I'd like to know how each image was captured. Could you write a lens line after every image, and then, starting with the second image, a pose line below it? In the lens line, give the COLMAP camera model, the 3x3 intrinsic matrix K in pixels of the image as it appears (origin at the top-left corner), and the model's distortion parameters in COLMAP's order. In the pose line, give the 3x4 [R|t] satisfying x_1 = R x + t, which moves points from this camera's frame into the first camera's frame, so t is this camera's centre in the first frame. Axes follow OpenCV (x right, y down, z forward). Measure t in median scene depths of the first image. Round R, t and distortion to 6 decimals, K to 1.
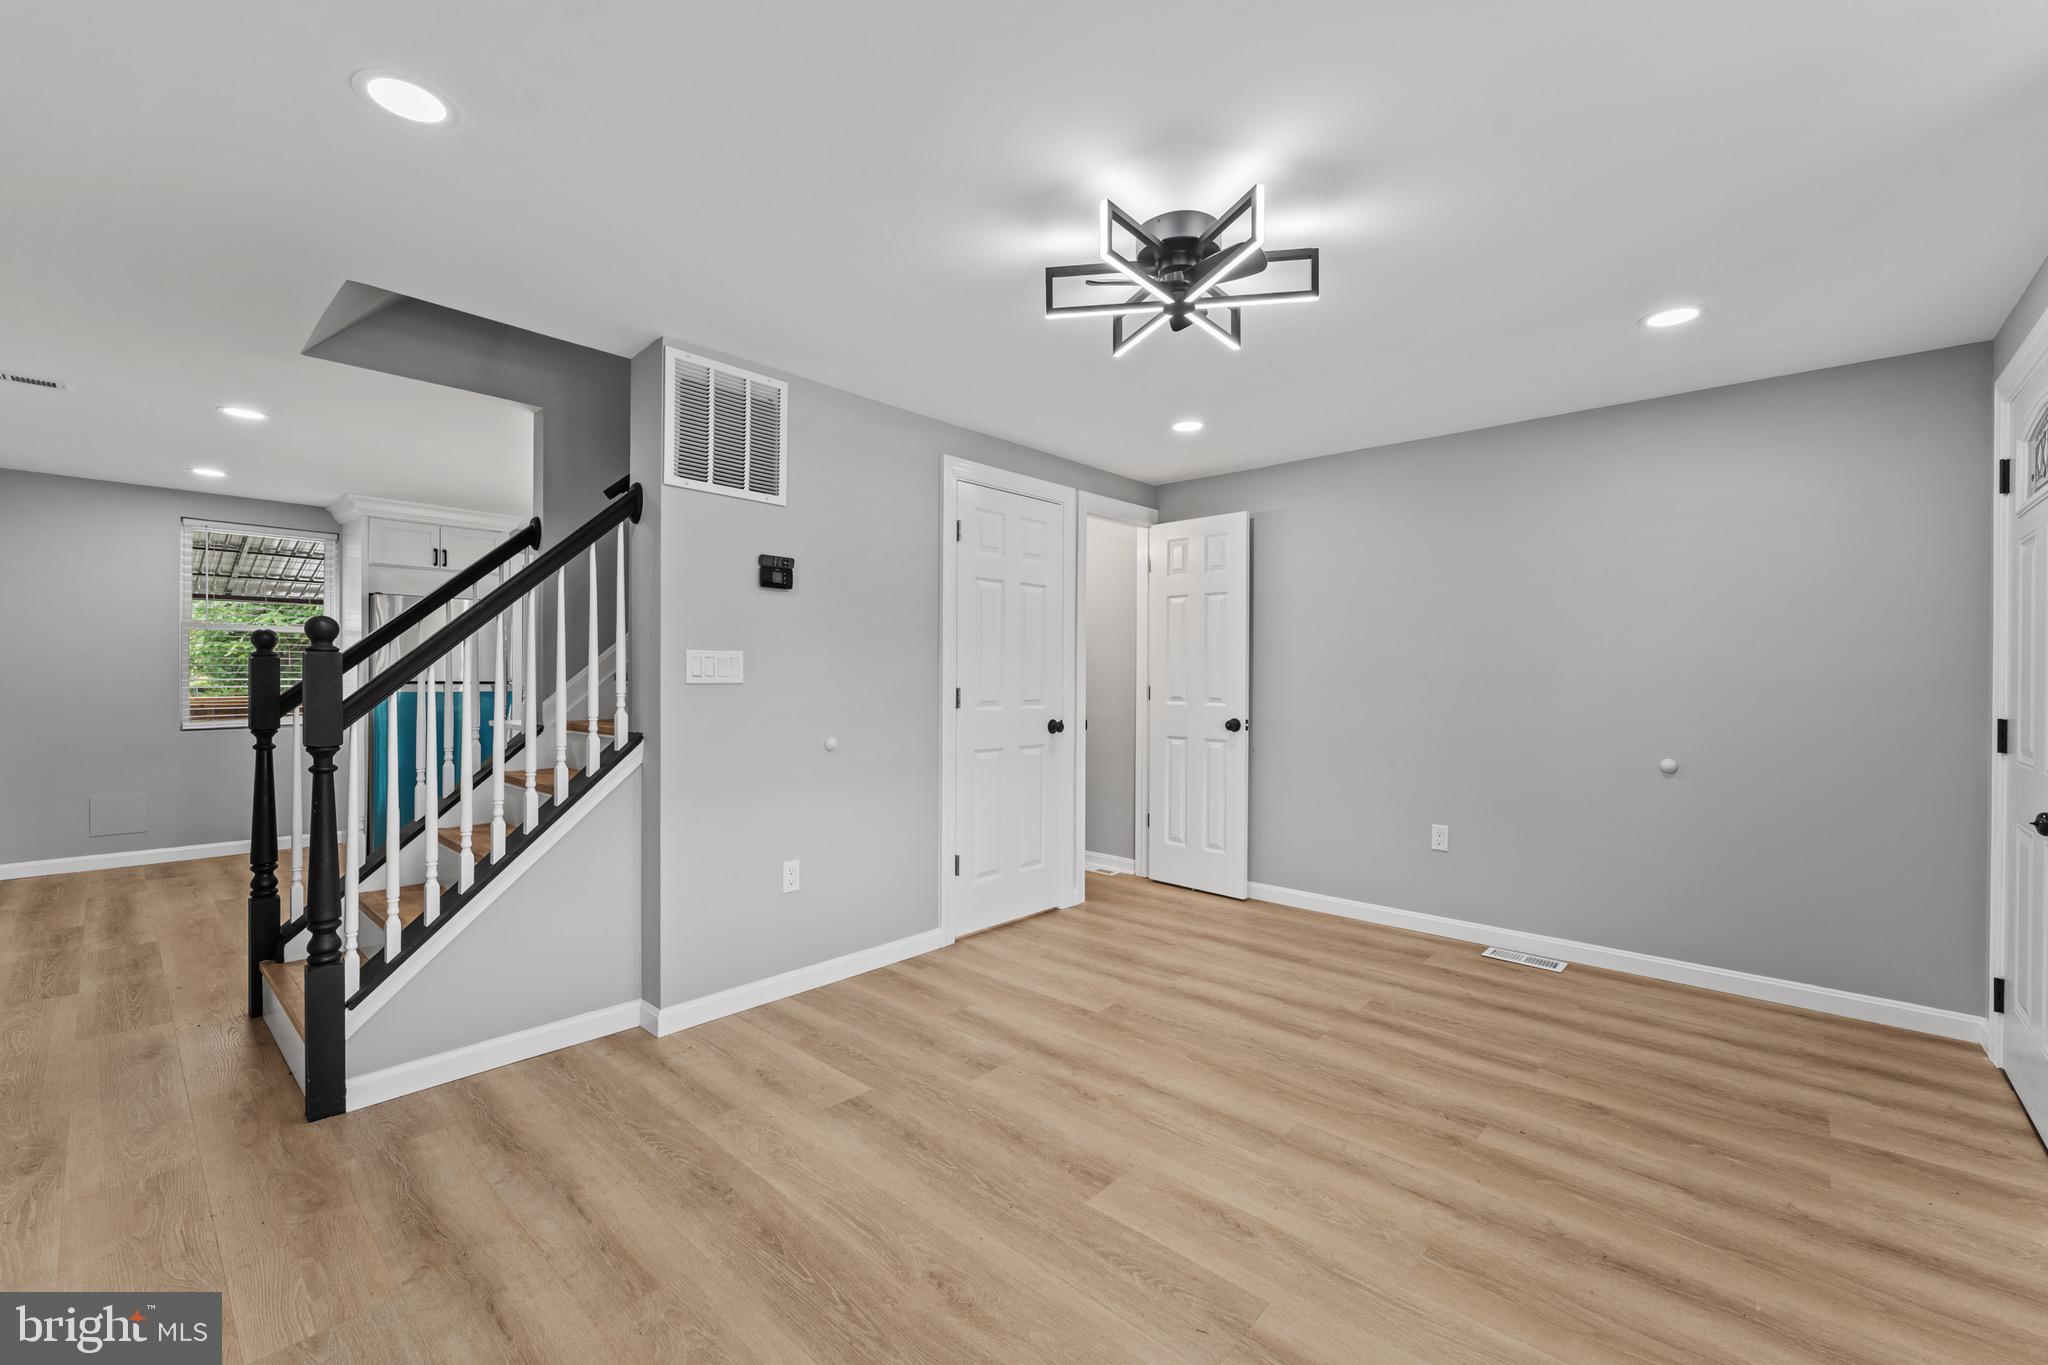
lens RADIAL K [[837.9, 0, 1024.0], [0, 837.9, 682.5], [0, 0, 1]] dist [-0.001863, -0.000217]
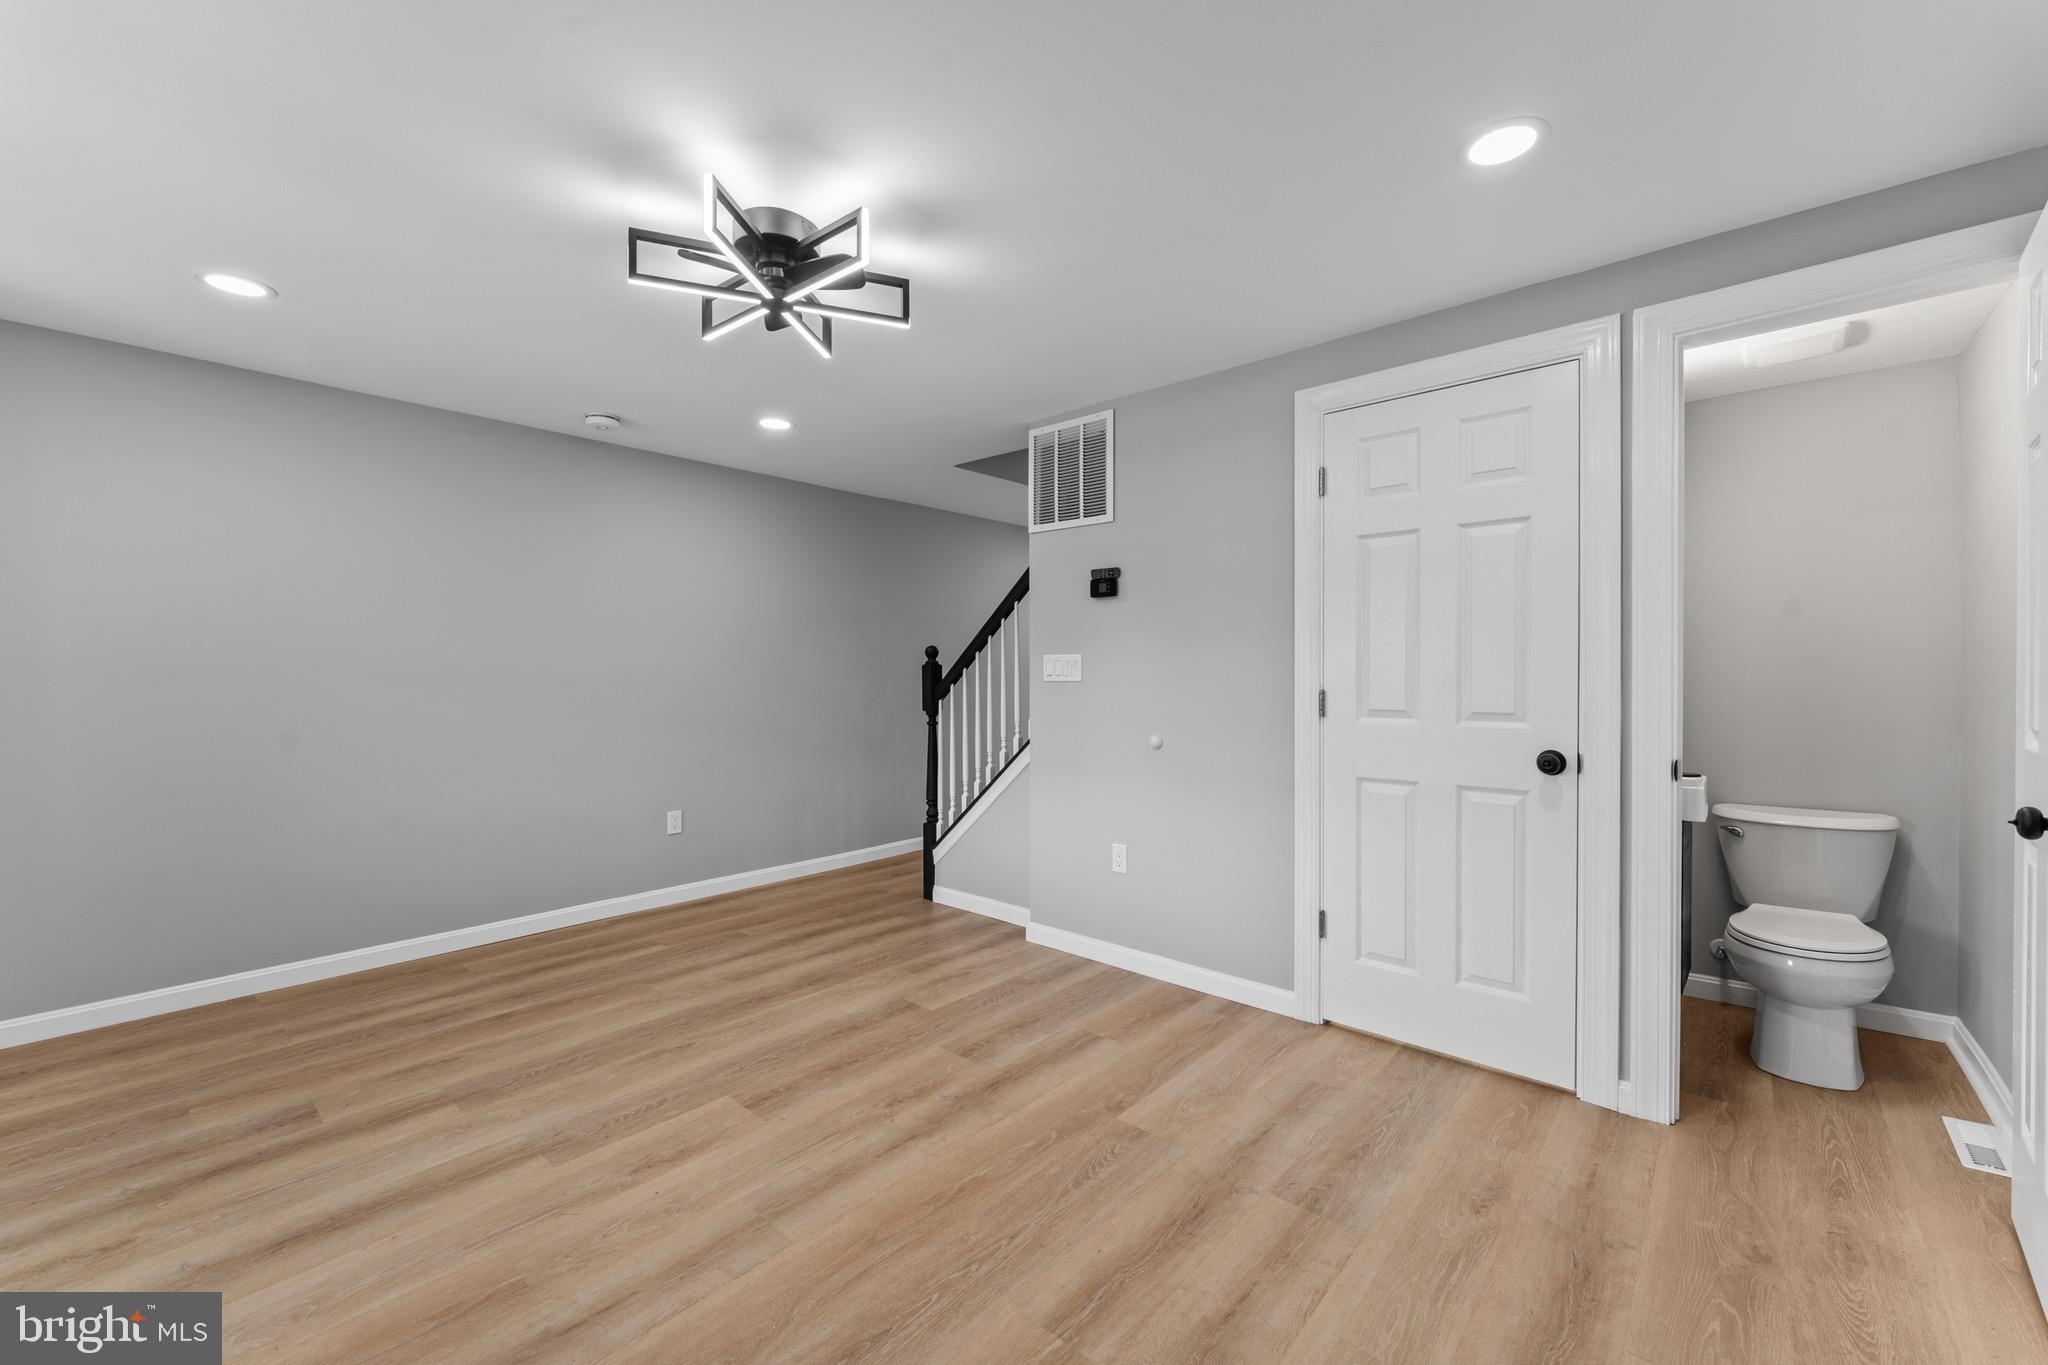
lens RADIAL K [[816.5, 0, 1024.0], [0, 816.5, 682.5], [0, 0, 1]] dist [0.015385, -0.010123]
pose [[0.010395, 0.003711, -0.999939, 0.858346], [-0.007782, 0.999963, 0.003630, -0.000687], [0.999916, 0.007744, 0.010424, 0.943710]]
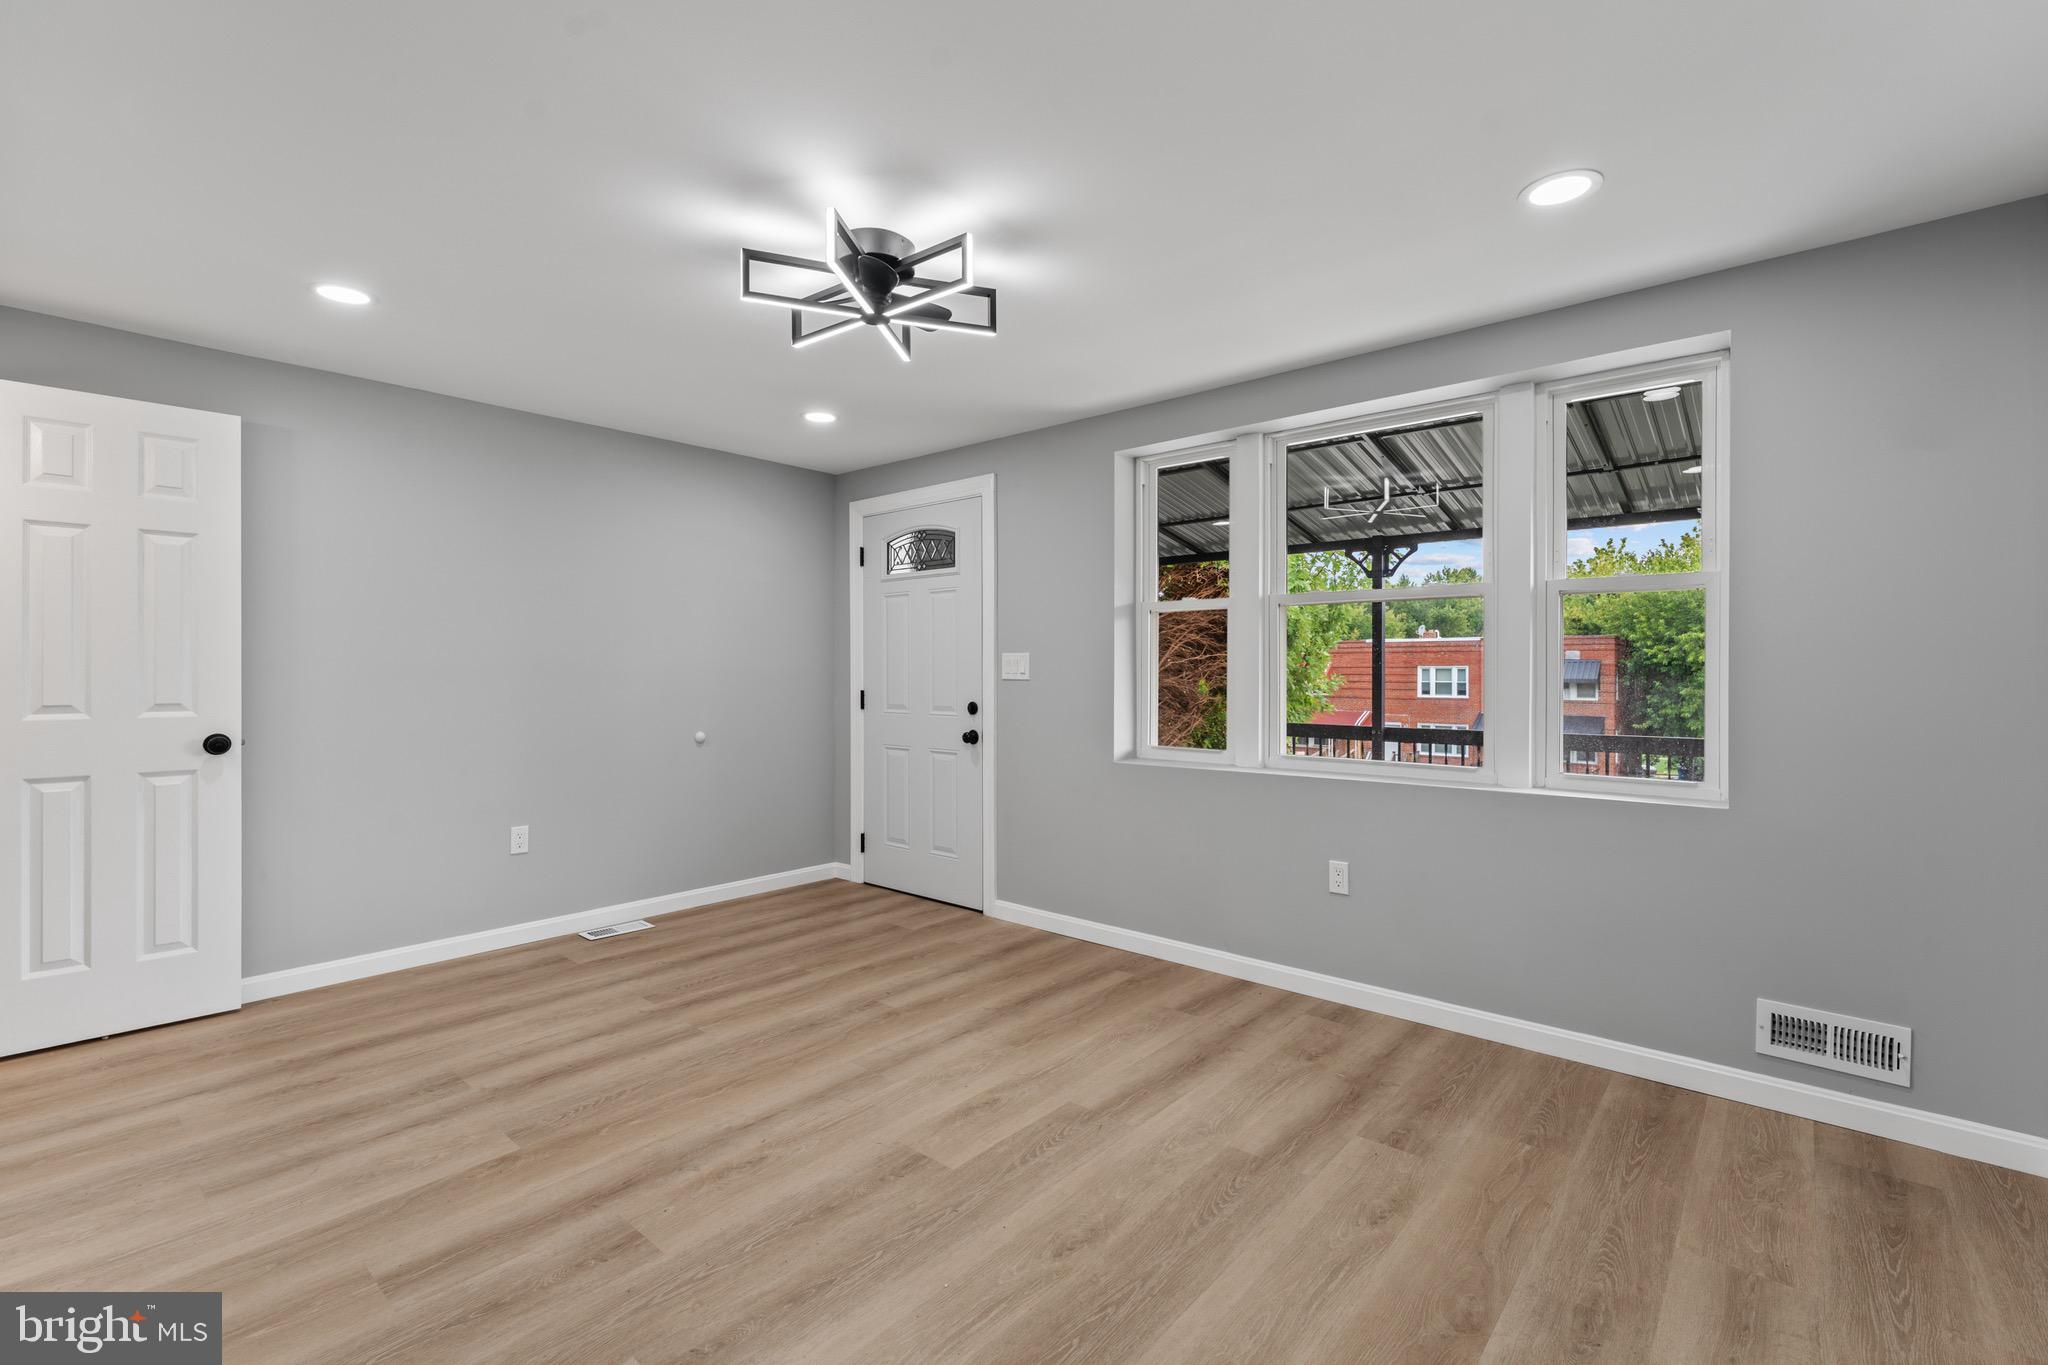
lens RADIAL K [[898.4, 0, 1028.4], [0, 898.4, 673.6], [0, 0, 1]] dist [-0.002824, -0.000276]
pose [[-0.022968, -0.011080, 0.999675, -0.695164], [0.009339, 0.999893, 0.011297, -0.007989], [-0.999693, 0.009595, -0.022862, 0.613301]]
